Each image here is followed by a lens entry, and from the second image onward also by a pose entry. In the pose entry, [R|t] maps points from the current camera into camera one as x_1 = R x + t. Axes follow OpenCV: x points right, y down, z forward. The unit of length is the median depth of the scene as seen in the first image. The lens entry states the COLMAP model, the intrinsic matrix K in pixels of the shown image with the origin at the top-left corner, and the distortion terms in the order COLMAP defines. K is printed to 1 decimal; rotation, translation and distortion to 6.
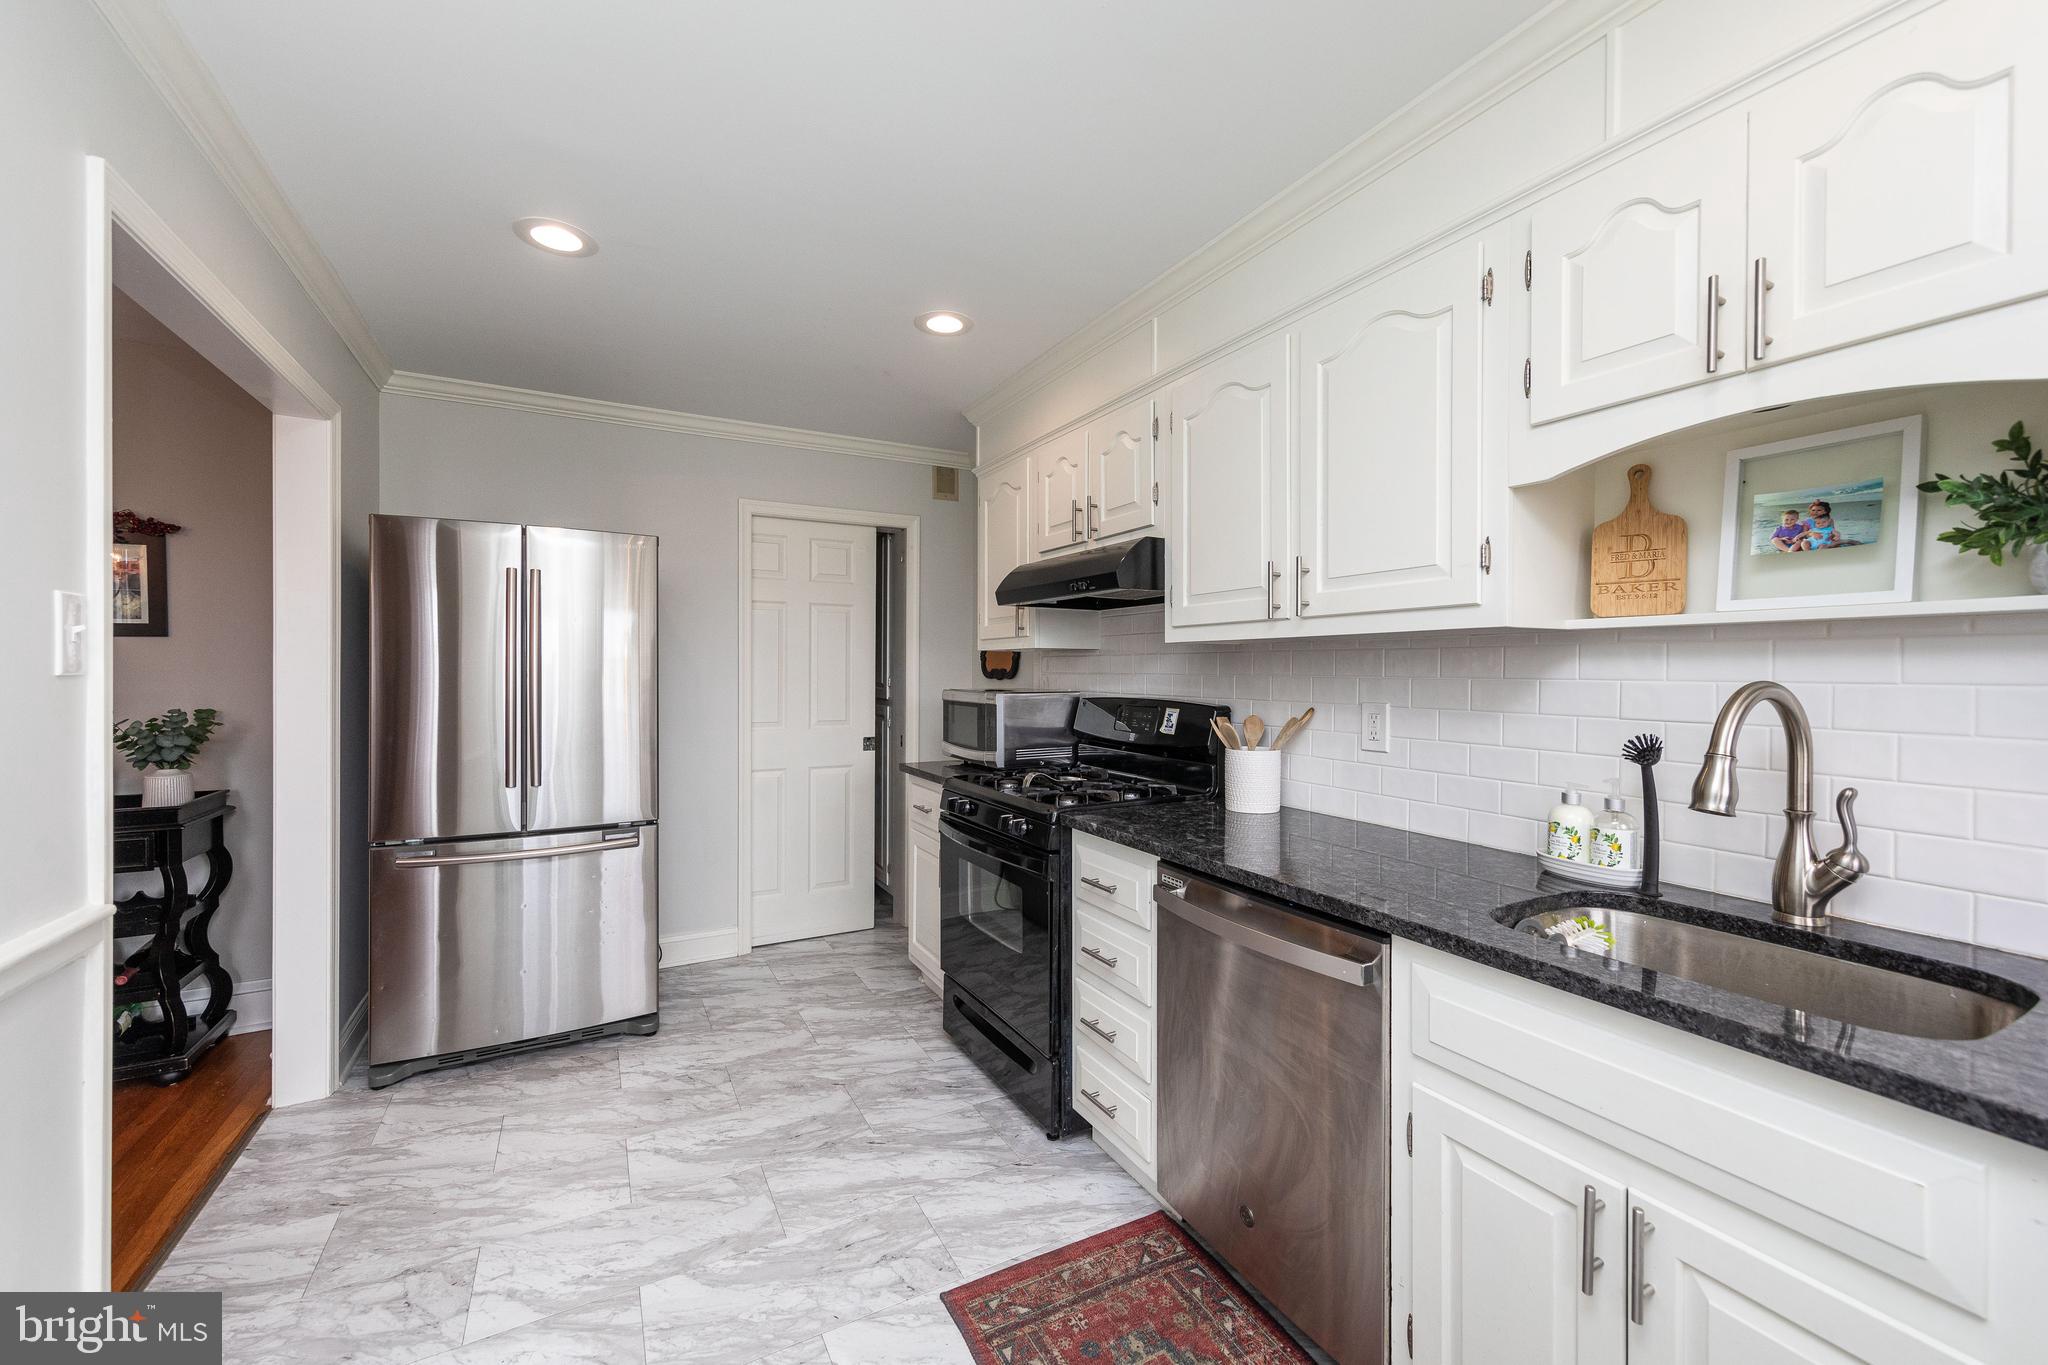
lens RADIAL K [[795.4, 0, 1024.0], [0, 795.4, 682.5], [0, 0, 1]] dist [0.000951, 0.000324]
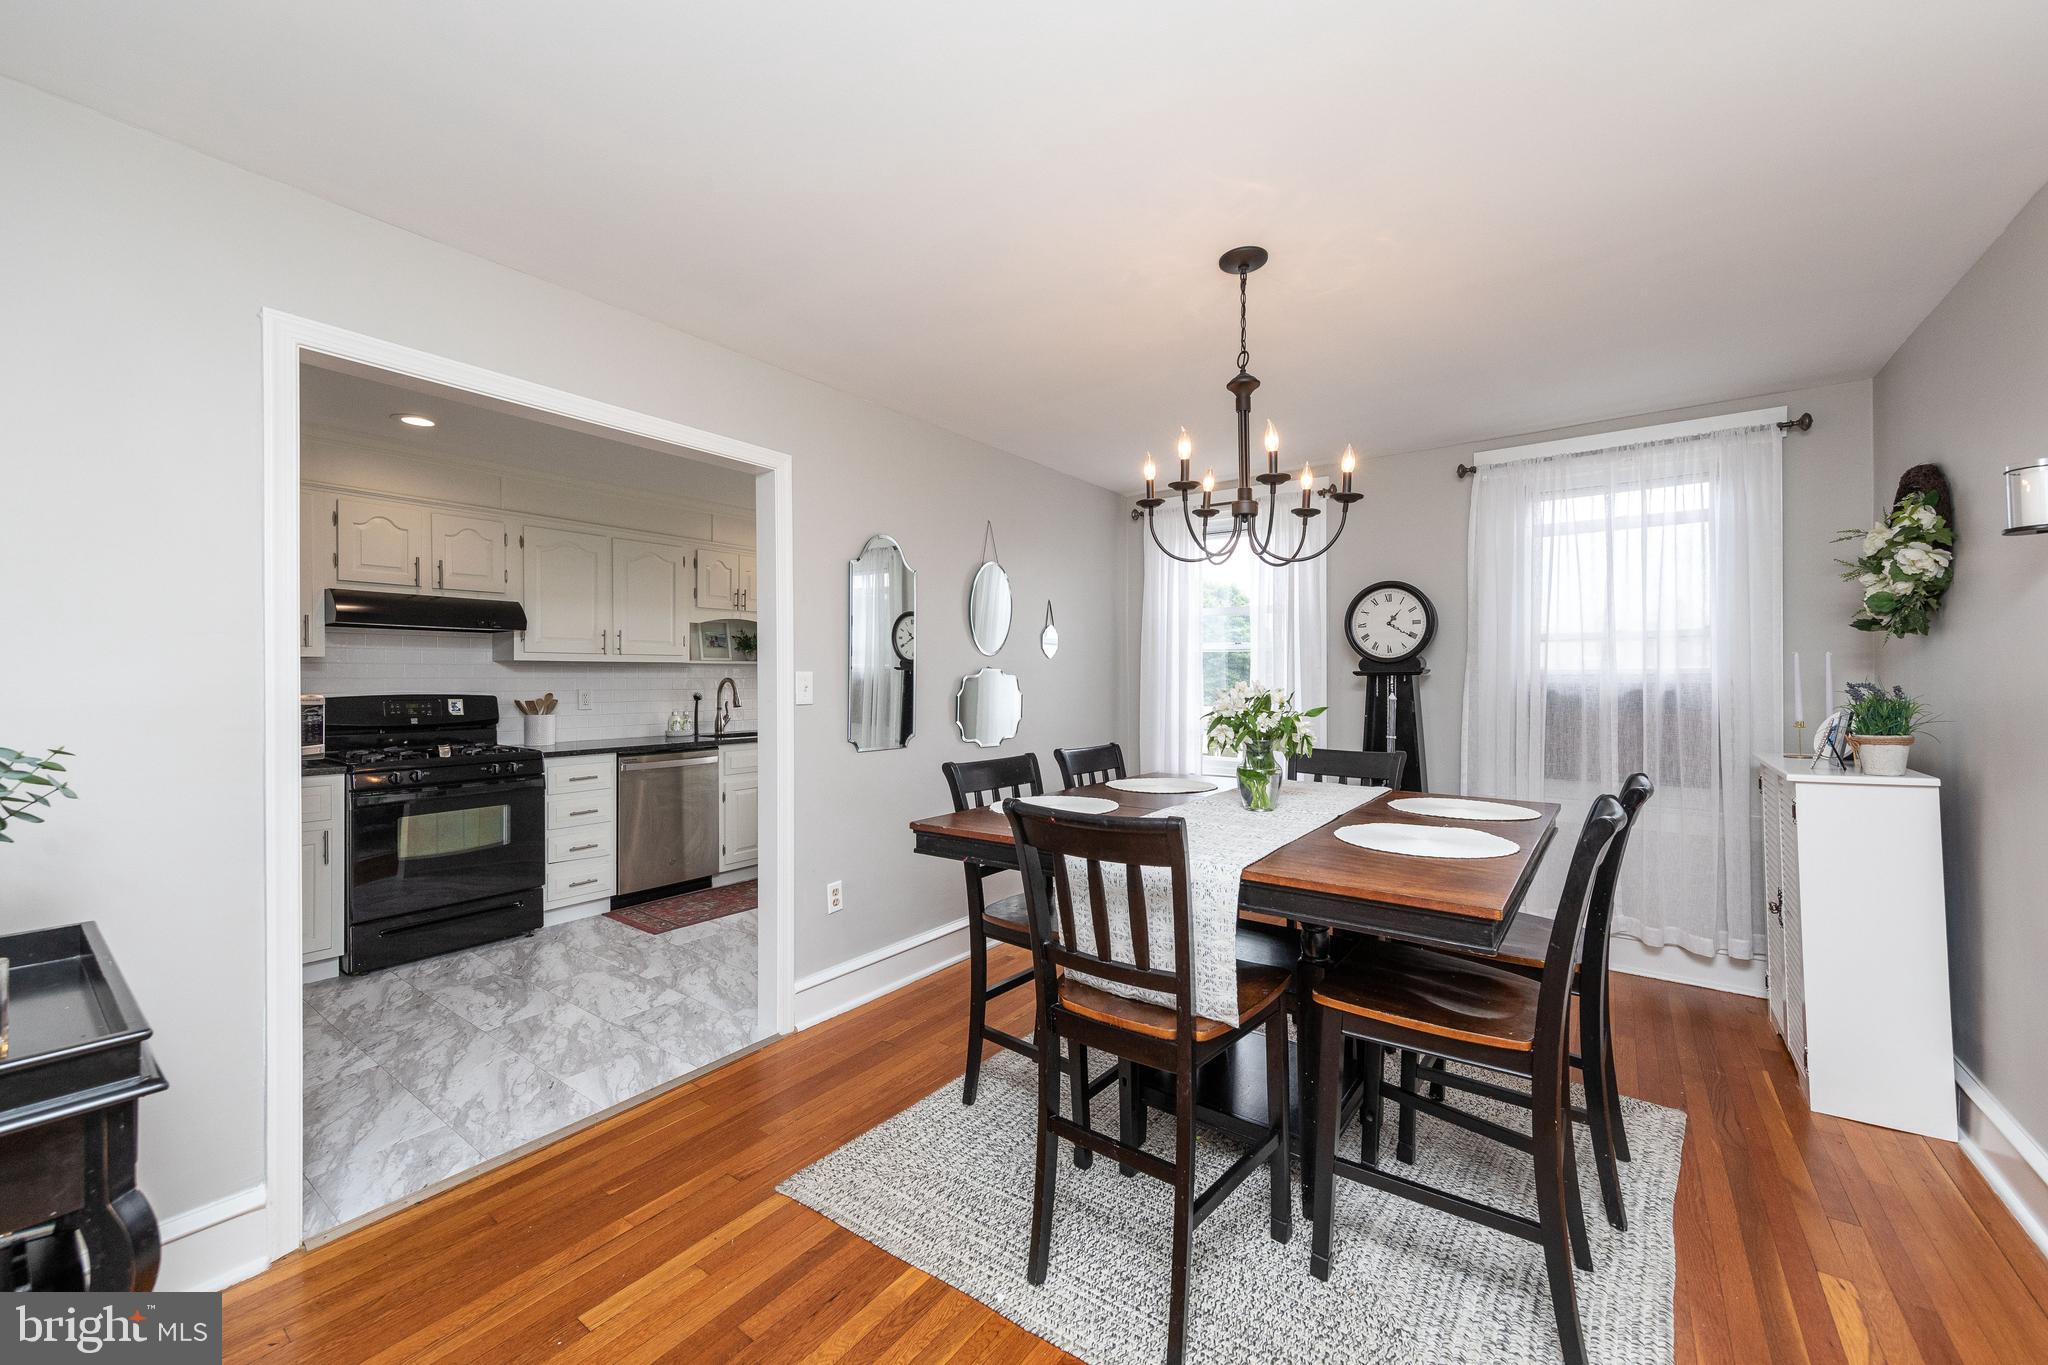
lens RADIAL K [[795.4, 0, 1024.0], [0, 795.4, 682.5], [0, 0, 1]] dist [0.000951, 0.000324]
pose [[-0.410056, -0.005539, 0.912043, -2.578485], [0.016422, 0.999775, 0.013455, -0.005780], [-0.911912, 0.020495, -0.409873, 0.894170]]
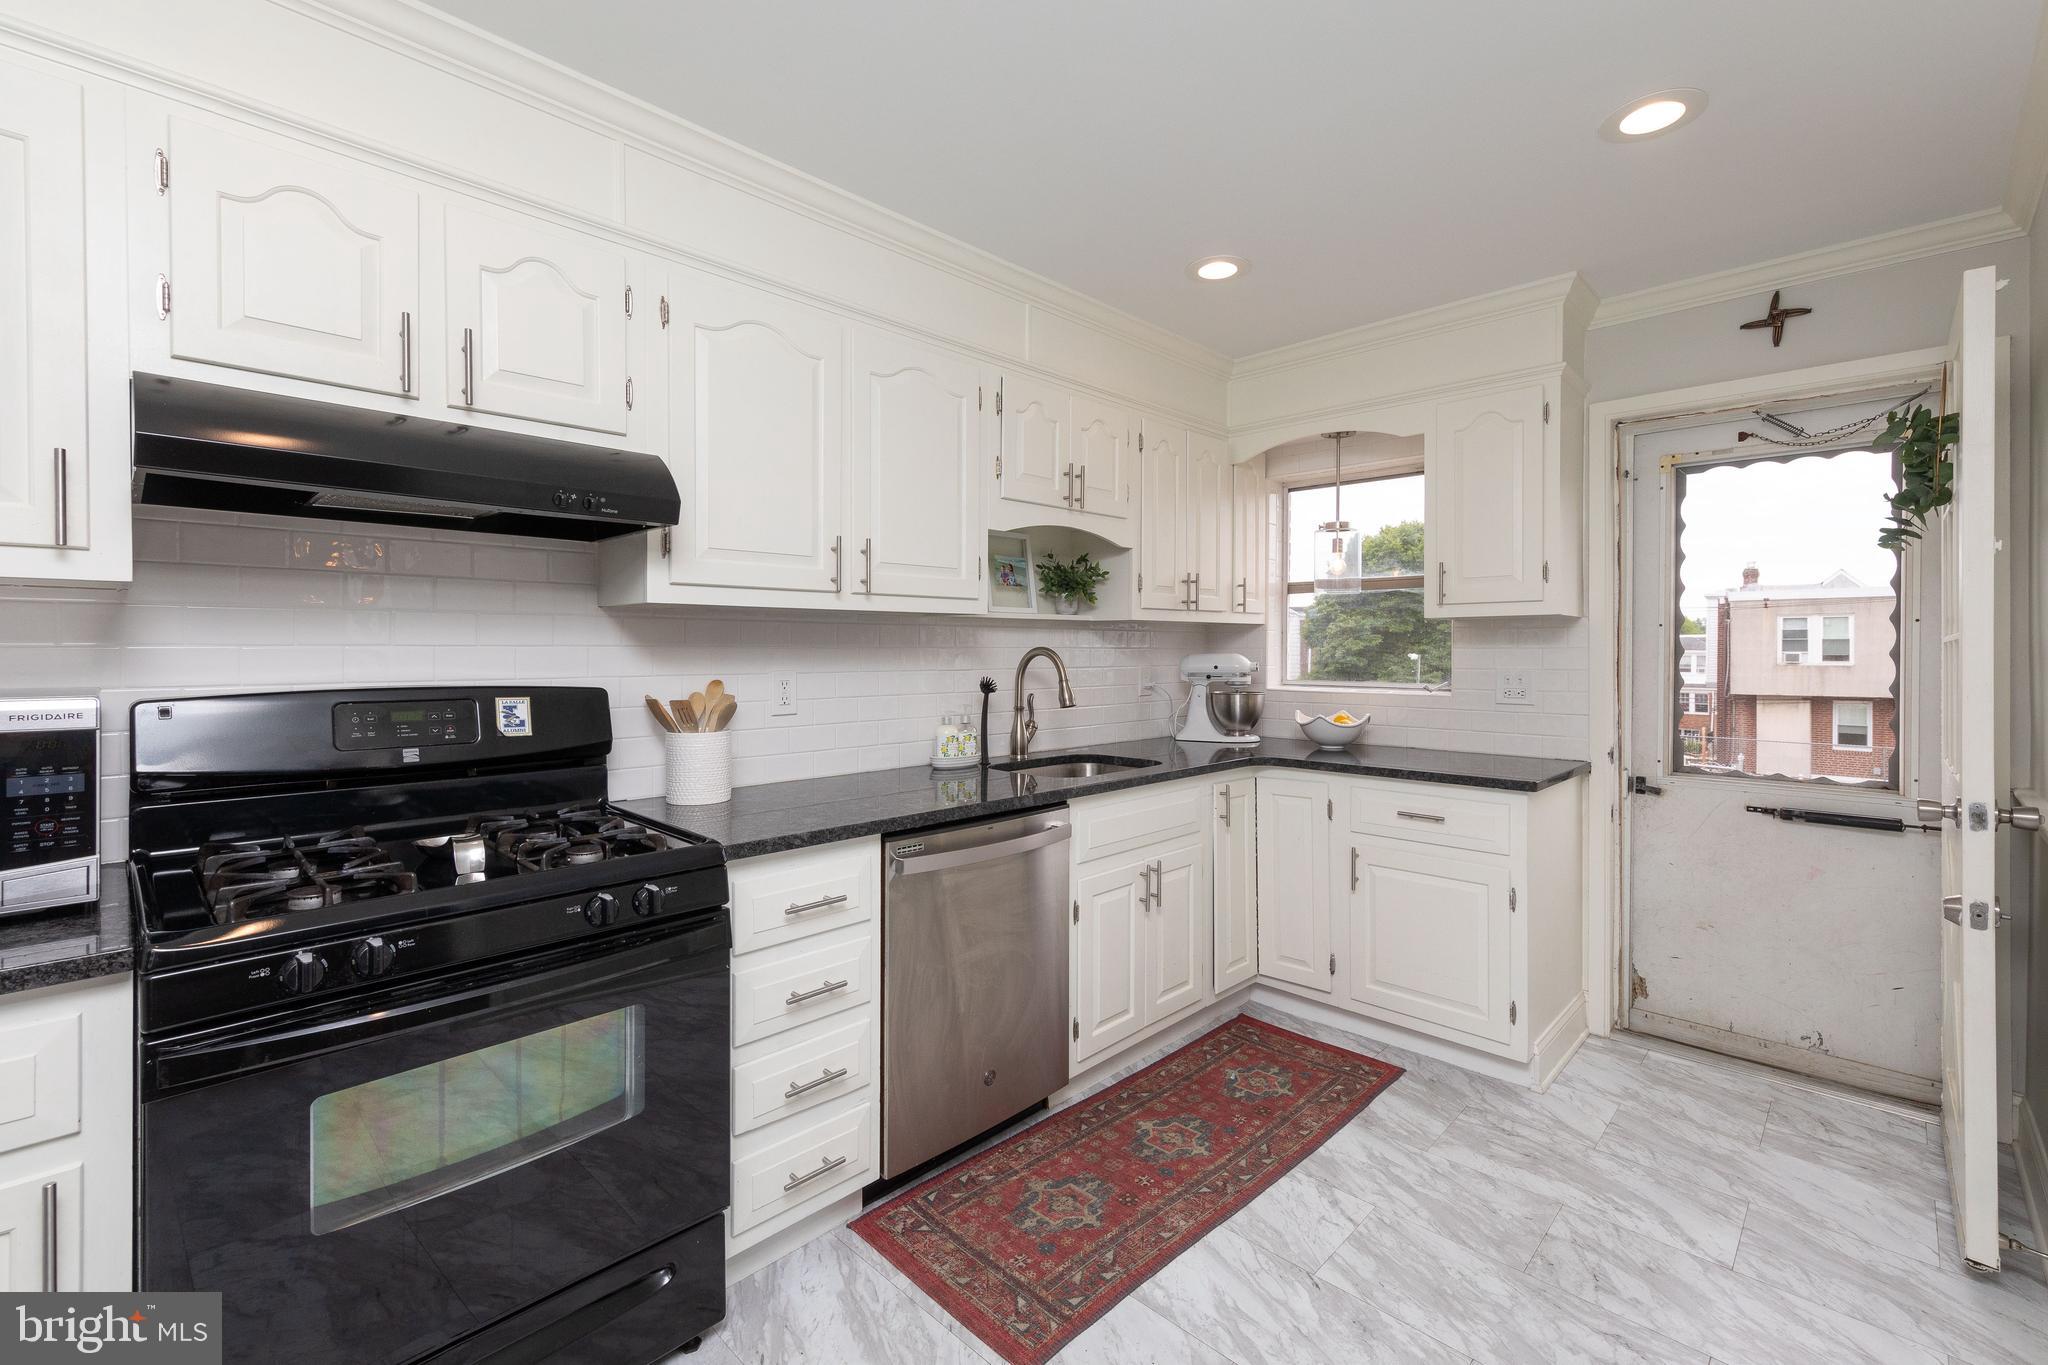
lens RADIAL K [[872.7, 0, 1030.0], [0, 872.7, 669.7], [0, 0, 1]] dist [0.002464, 0.000066]
pose [[-0.291337, -0.026593, 0.956251, -0.915850], [0.012304, 0.999427, 0.031543, -0.011013], [-0.956541, 0.020955, -0.290843, 1.176195]]
